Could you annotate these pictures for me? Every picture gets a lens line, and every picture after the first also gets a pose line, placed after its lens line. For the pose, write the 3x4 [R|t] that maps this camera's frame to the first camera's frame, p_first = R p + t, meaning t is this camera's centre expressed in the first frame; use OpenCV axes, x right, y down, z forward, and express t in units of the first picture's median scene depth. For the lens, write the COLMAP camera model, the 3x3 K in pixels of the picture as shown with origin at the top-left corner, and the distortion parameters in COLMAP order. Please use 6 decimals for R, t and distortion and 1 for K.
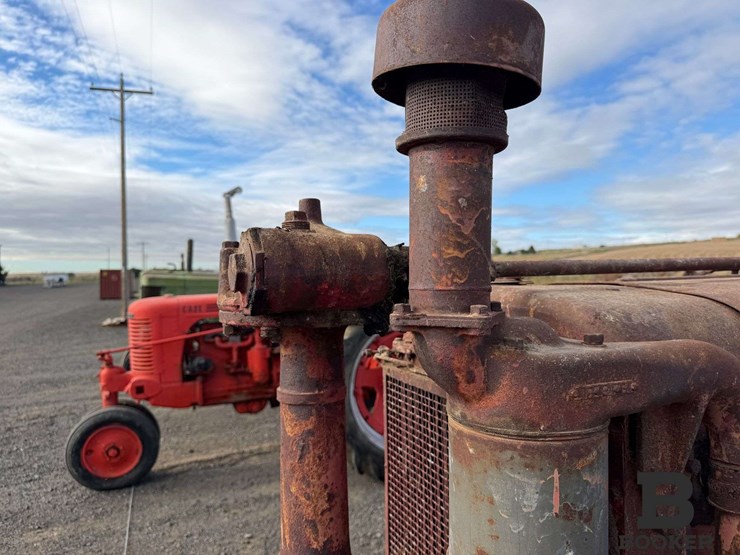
lens RADIAL K [[521.0, 0, 356.5], [0, 521.0, 296.3], [0, 0, 1]] dist [0.044967, -0.059732]
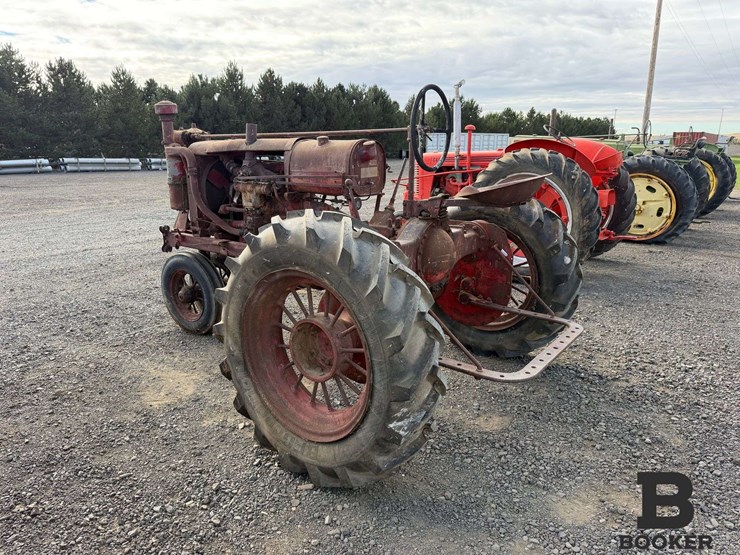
lens RADIAL K [[521.0, 0, 373.6], [0, 521.0, 274.4], [0, 0, 1]] dist [0.044967, -0.059732]
pose [[0.517752, 0.221786, -0.826283, 1.048302], [-0.043411, 0.971380, 0.233531, -0.001089], [0.854429, -0.085041, 0.512562, -0.072567]]
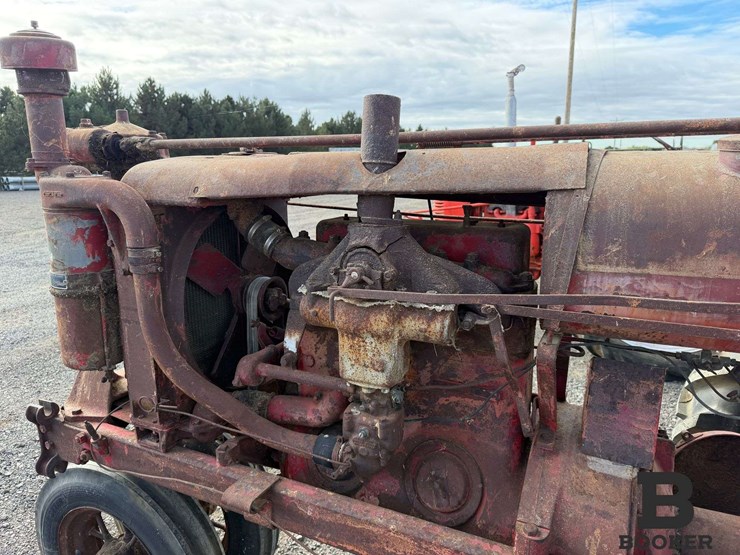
lens RADIAL K [[521.0, 0, 365.5], [0, 521.0, 266.1], [0, 0, 1]] dist [0.044967, -0.059732]
pose [[0.675266, 0.161413, -0.719696, 0.378791], [-0.037260, 0.981979, 0.185278, 0.000221], [0.736633, -0.098297, 0.669112, 0.041083]]
